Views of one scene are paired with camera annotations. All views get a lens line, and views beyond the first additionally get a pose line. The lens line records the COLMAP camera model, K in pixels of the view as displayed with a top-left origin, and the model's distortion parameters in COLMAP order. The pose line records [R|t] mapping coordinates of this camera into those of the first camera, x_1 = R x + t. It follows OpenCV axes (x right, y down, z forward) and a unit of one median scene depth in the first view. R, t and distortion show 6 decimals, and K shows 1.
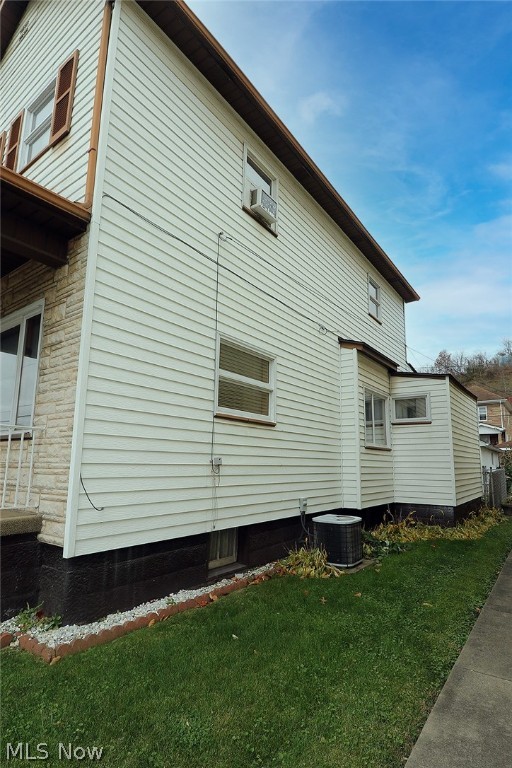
lens RADIAL K [[399.7, 0, 254.9], [0, 399.7, 389.7], [0, 0, 1]] dist [-0.018559, -0.005356]
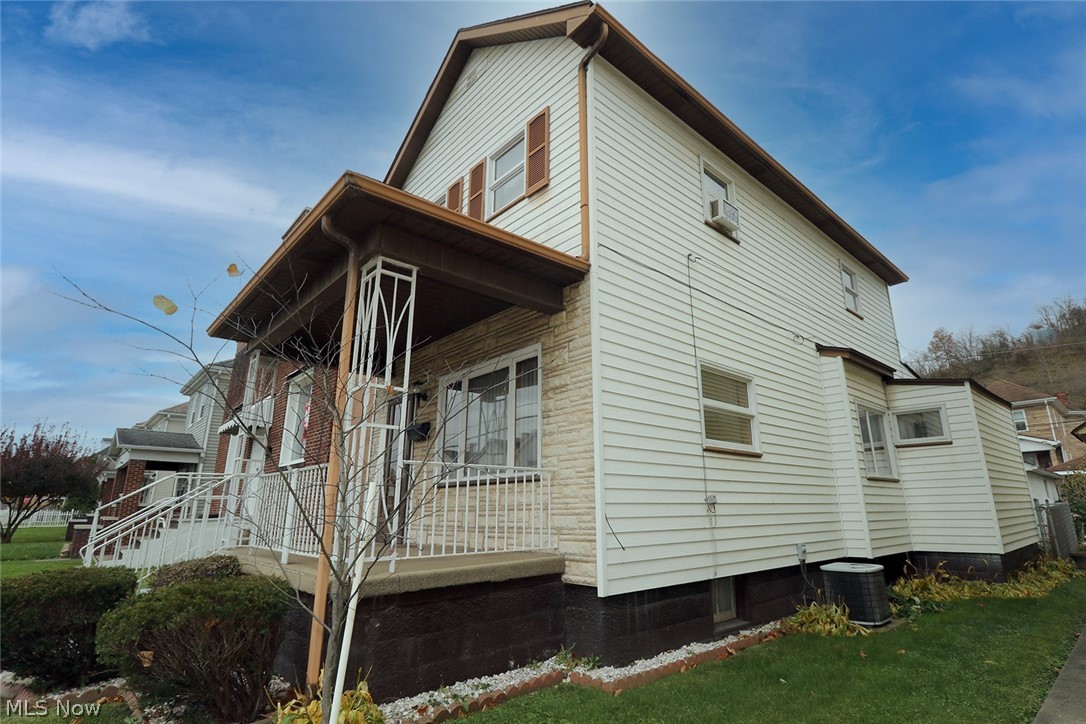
lens RADIAL K [[542.2, 0, 542.3], [0, 542.2, 336.5], [0, 0, 1]] dist [-0.019572, -0.007371]
pose [[0.978386, -0.076636, -0.192062, -0.193047], [0.052514, 0.990424, -0.127682, -0.049448], [0.200008, 0.114836, 0.973041, -0.305029]]
